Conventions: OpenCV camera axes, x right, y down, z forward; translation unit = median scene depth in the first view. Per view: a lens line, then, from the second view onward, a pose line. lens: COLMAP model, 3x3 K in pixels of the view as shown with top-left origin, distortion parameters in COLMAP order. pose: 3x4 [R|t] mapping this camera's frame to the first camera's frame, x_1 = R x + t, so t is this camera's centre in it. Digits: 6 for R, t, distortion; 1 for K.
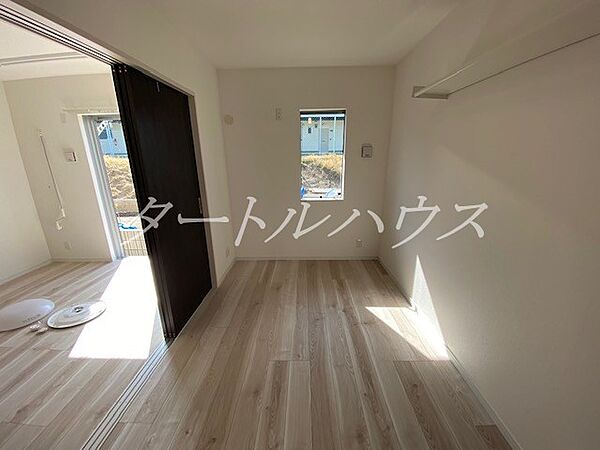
lens RADIAL K [[241.4, 0, 300.9], [0, 241.4, 222.6], [0, 0, 1]] dist [-0.002173, -0.001738]
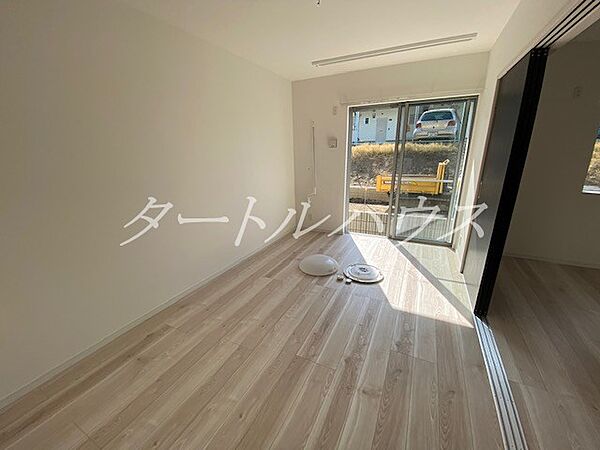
lens RADIAL K [[241.4, 0, 301.5], [0, 241.4, 225.6], [0, 0, 1]] dist [-0.002173, -0.001738]
pose [[0.898555, 0.125356, -0.420576, -0.732248], [-0.105068, 0.991915, 0.071172, 0.087287], [0.426098, -0.019763, 0.904461, -0.230846]]
